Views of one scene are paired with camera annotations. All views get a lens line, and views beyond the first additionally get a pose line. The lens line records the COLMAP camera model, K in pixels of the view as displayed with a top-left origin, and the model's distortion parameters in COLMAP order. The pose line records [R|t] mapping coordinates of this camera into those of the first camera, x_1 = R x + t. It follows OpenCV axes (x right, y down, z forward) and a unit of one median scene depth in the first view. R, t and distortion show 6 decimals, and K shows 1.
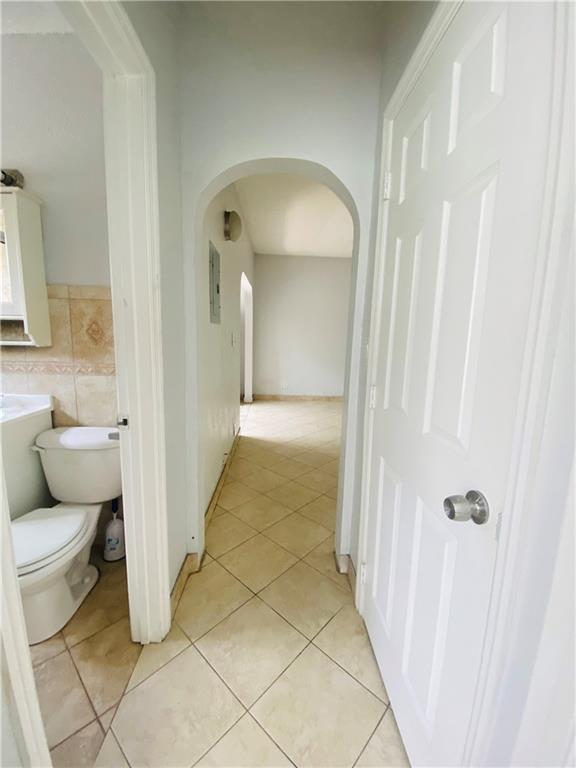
lens RADIAL K [[311.6, 0, 288.0], [0, 311.6, 384.0], [0, 0, 1]] dist [0.013231, -0.016181]
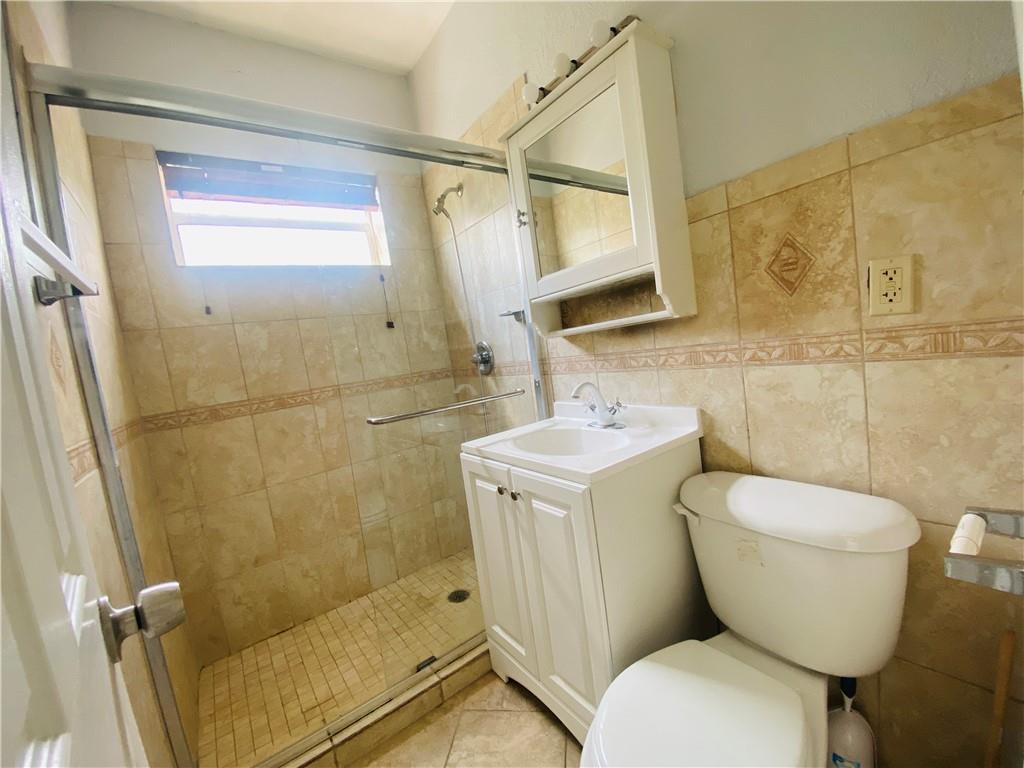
lens RADIAL K [[415.5, 0, 511.0], [0, 415.5, 381.3], [0, 0, 1]] dist [0.013231, -0.016181]
pose [[0.557527, -0.039054, -0.829240, -0.354800], [0.026484, 0.999221, -0.029254, 0.002751], [0.829736, -0.005652, 0.558127, 0.348623]]
